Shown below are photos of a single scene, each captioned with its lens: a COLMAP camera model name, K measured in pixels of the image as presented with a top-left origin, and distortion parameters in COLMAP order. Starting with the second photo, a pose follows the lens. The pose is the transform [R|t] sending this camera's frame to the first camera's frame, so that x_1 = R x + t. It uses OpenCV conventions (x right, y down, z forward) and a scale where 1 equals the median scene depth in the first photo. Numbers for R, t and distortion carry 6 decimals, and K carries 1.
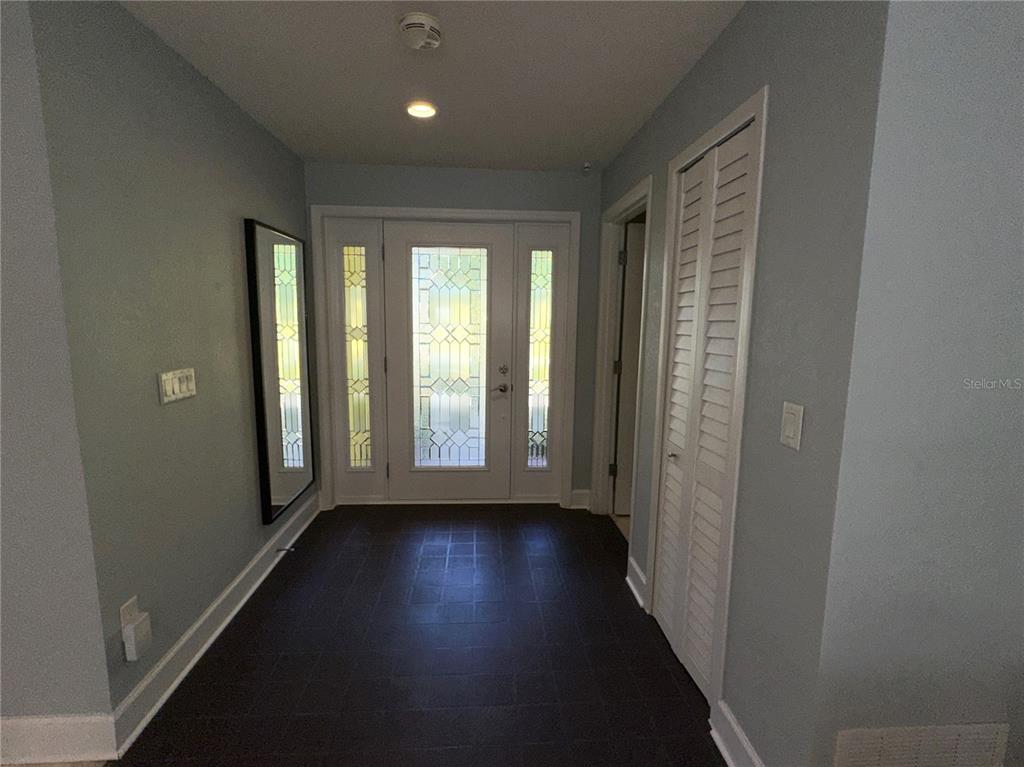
lens RADIAL K [[477.4, 0, 511.9], [0, 477.4, 384.8], [0, 0, 1]] dist [-0.002932, 0.000170]
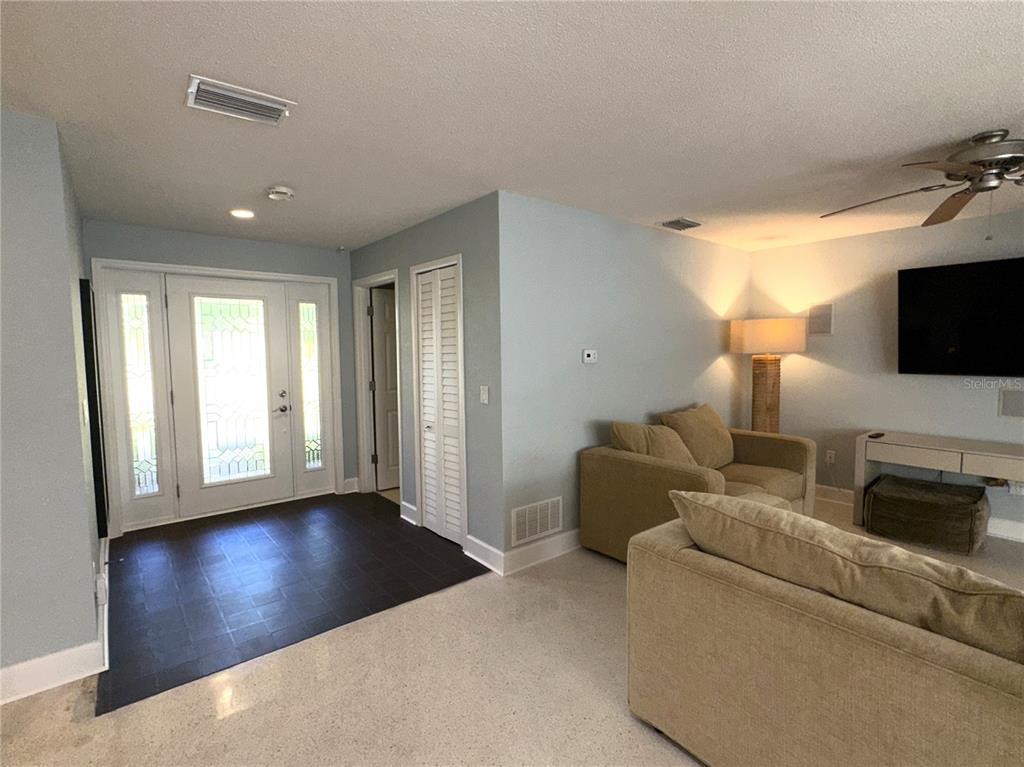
lens RADIAL K [[486.0, 0, 529.9], [0, 486.0, 388.4], [0, 0, 1]] dist [-0.000536, 0.000094]
pose [[0.788362, -0.070365, 0.611174, -0.301210], [0.104835, 0.994273, -0.020757, 0.051659], [-0.606213, 0.080436, 0.791224, -0.448593]]
